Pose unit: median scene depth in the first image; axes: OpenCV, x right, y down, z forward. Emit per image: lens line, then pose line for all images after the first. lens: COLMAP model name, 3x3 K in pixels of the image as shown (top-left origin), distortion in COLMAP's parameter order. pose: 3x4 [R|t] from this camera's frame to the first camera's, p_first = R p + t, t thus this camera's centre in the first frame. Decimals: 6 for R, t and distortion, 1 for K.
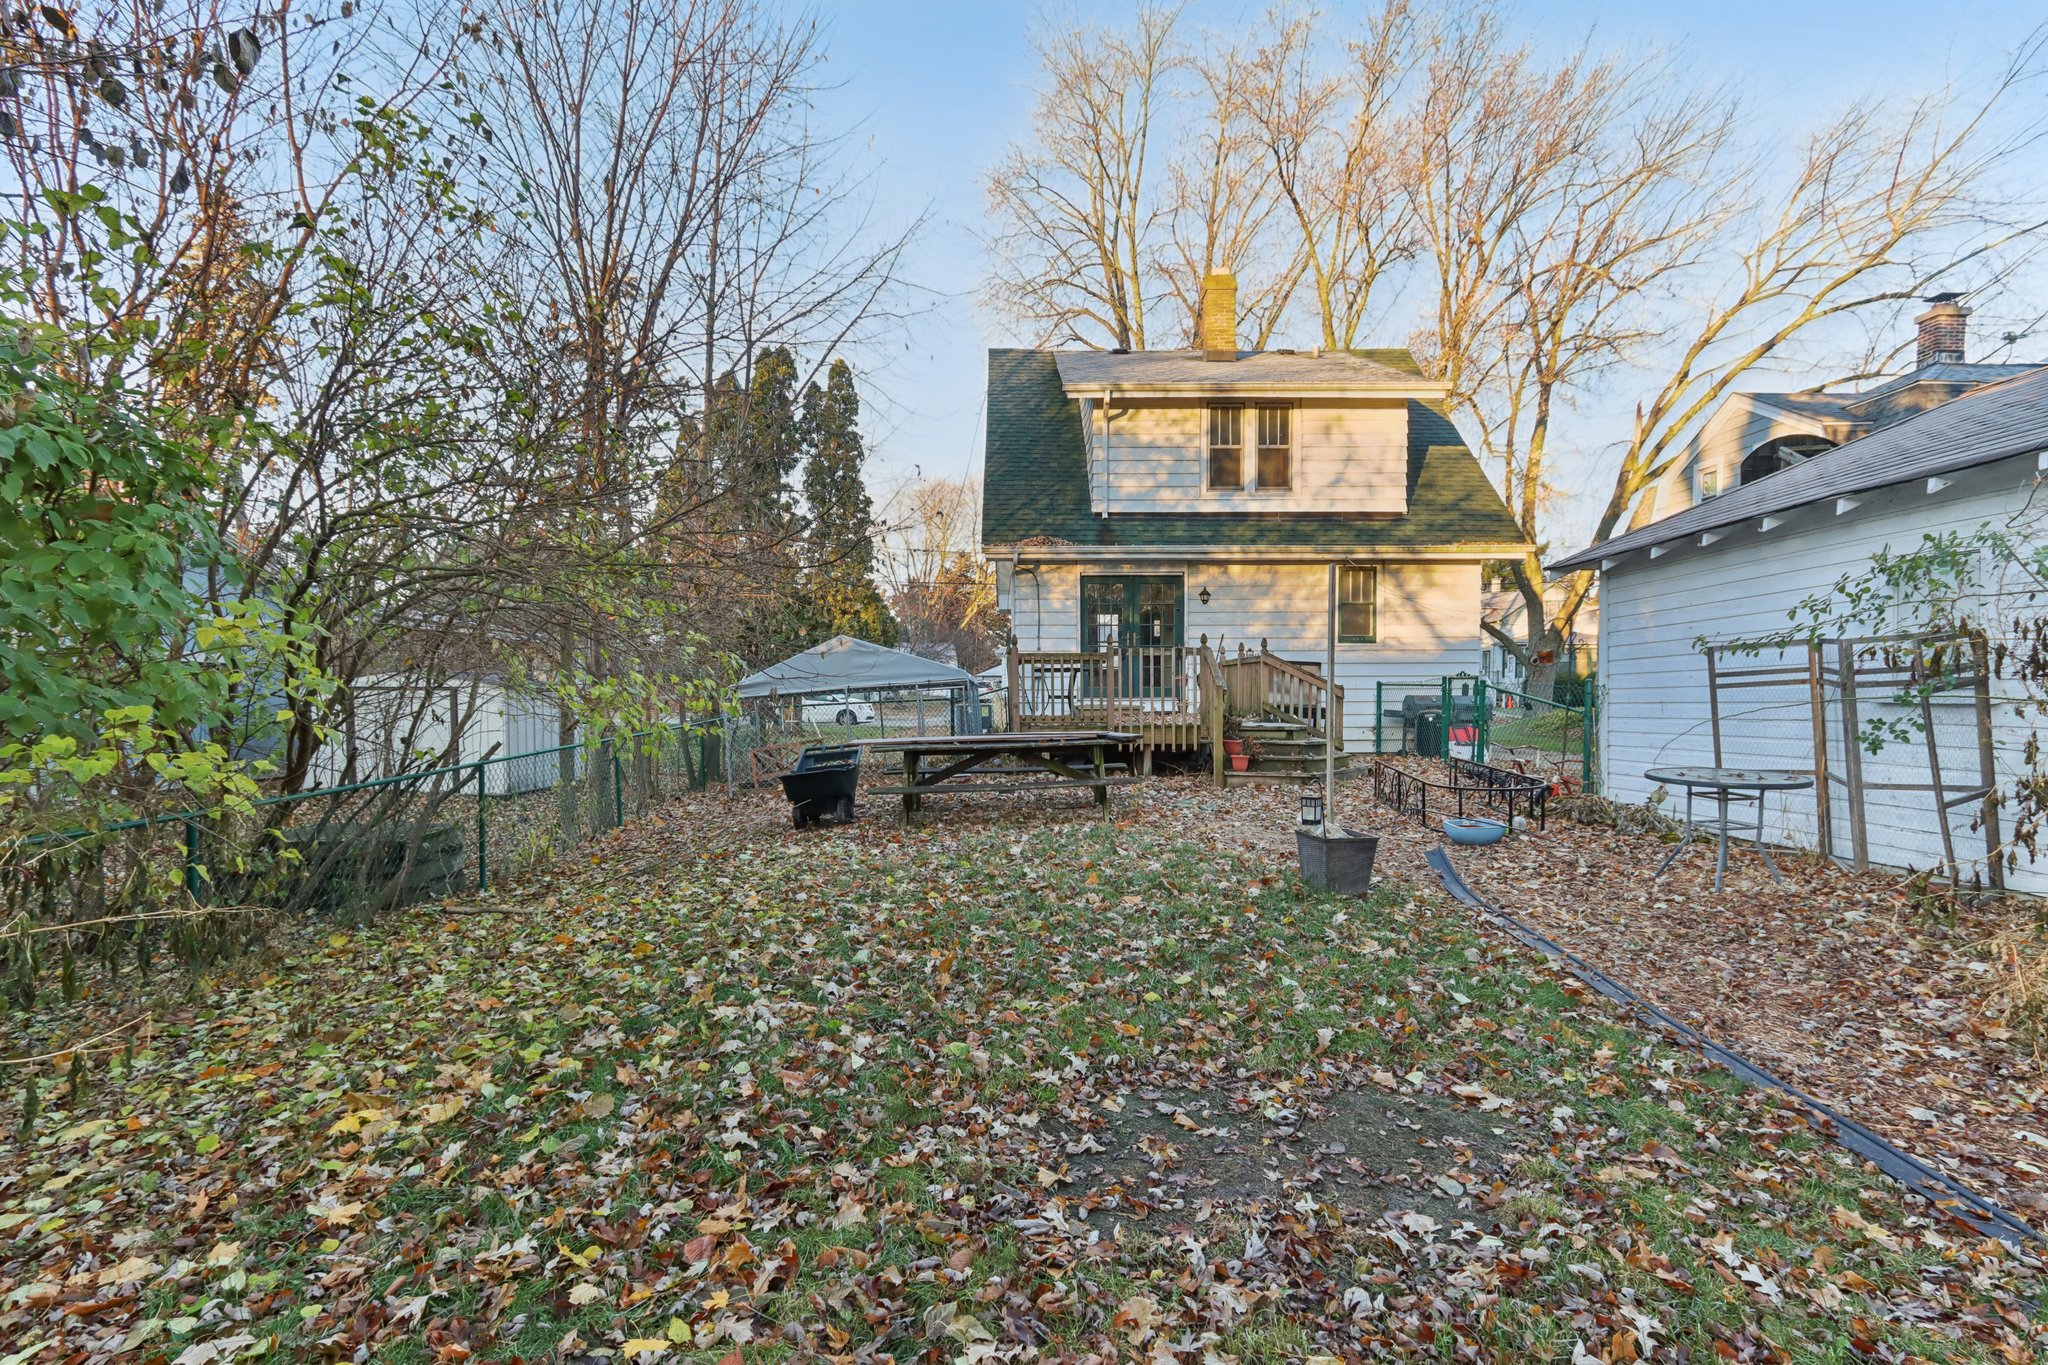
lens RADIAL K [[995.4, 0, 1044.1], [0, 995.4, 694.1], [0, 0, 1]] dist [0.017126, 0.000070]
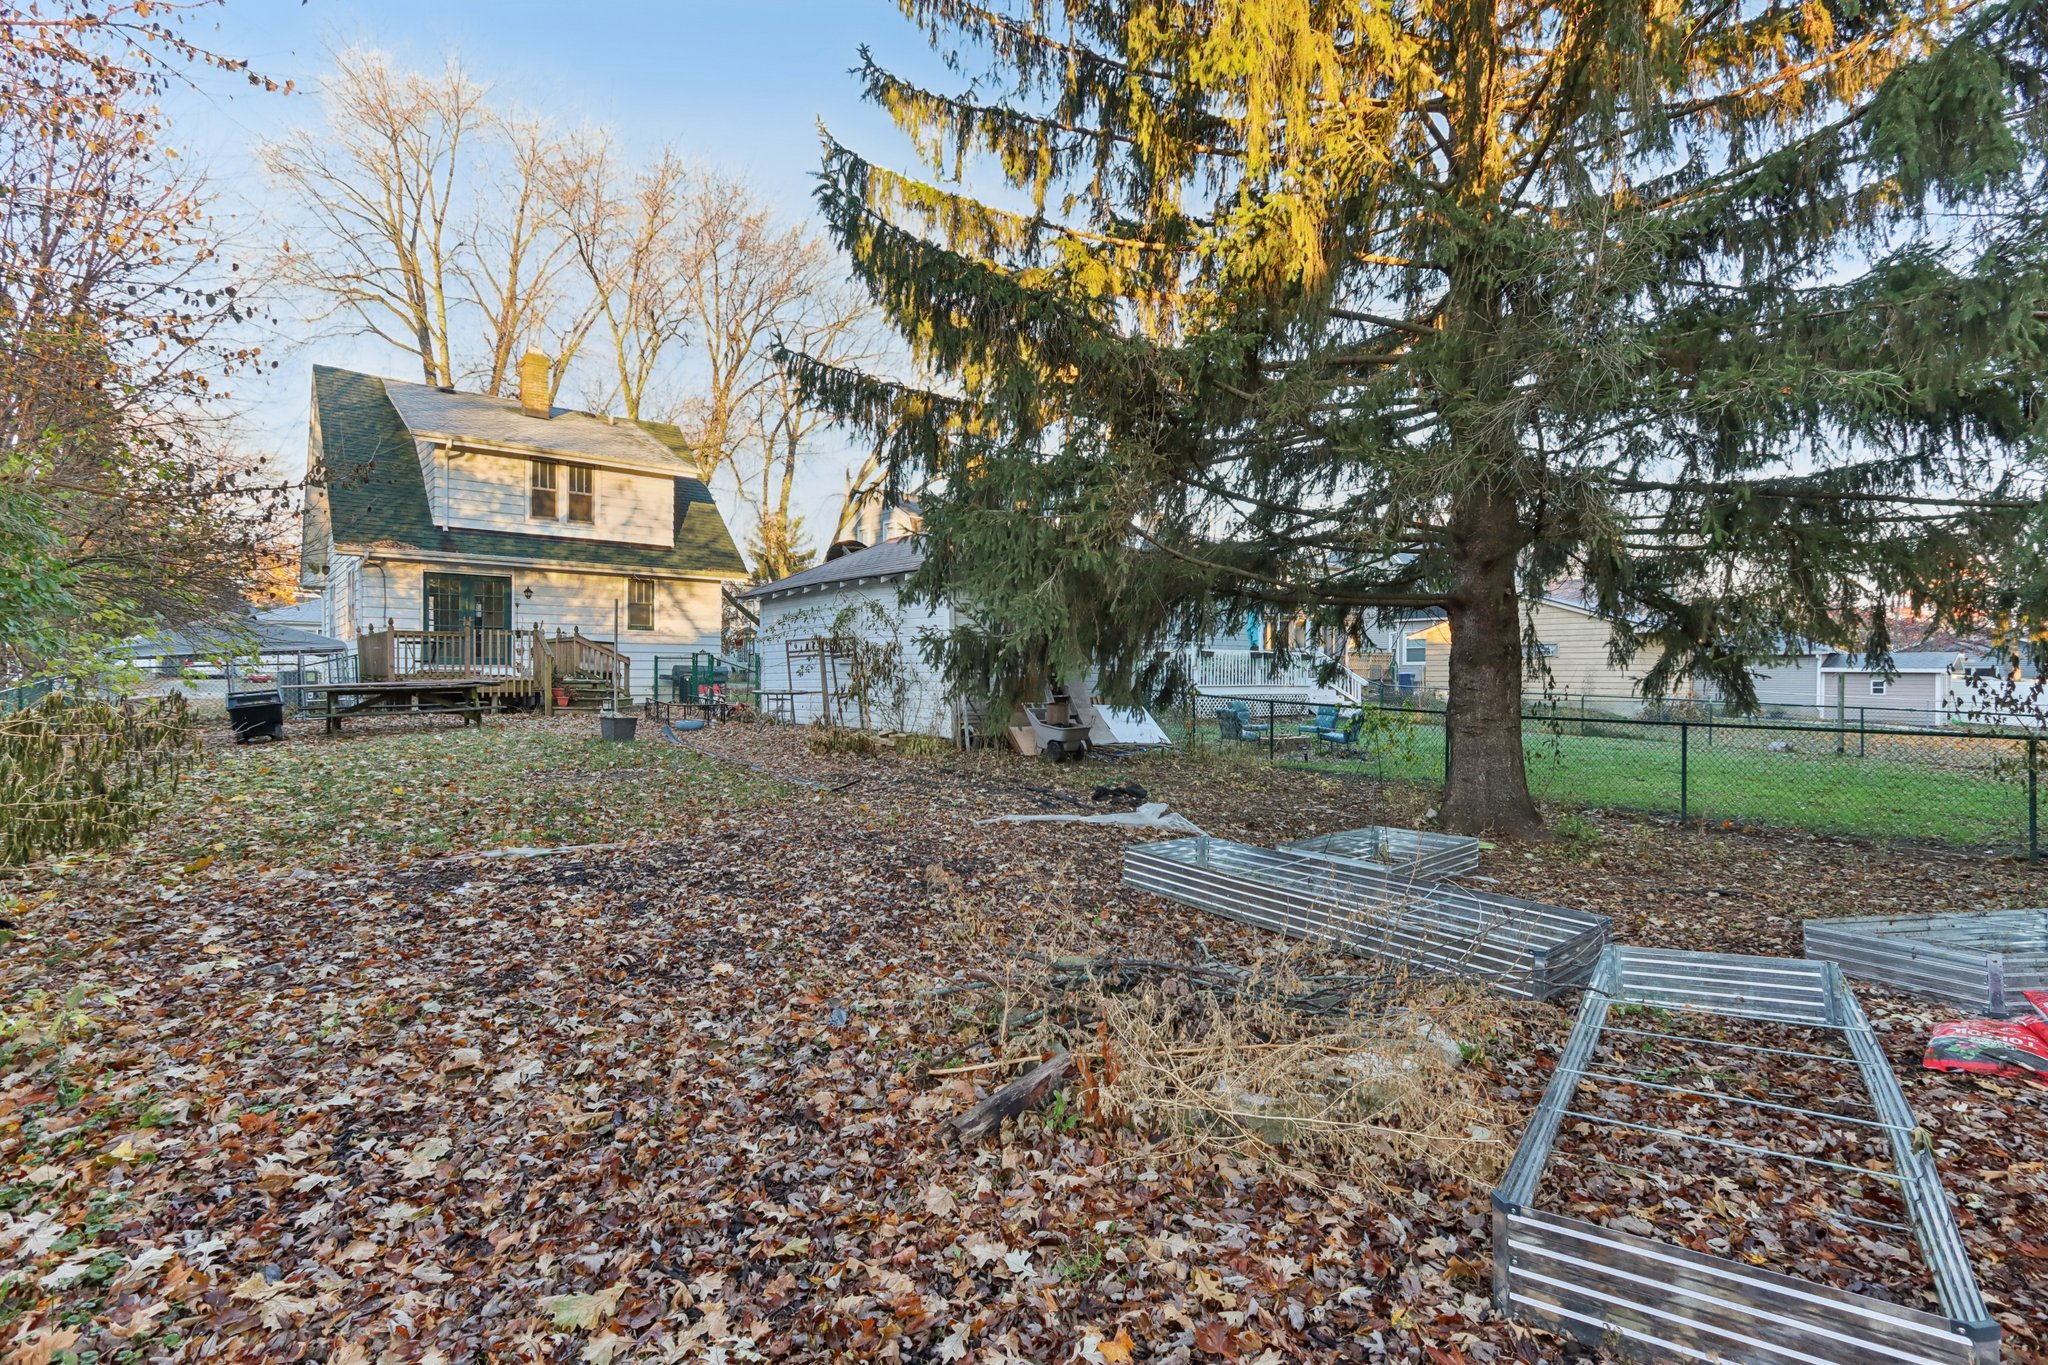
lens RADIAL K [[995.4, 0, 1044.1], [0, 995.4, 694.1], [0, 0, 1]] dist [0.017126, 0.000070]
pose [[0.784286, -0.005559, 0.620375, -0.146633], [-0.004812, 0.999875, 0.015044, 0.019562], [-0.620381, -0.014784, 0.784161, -0.567965]]
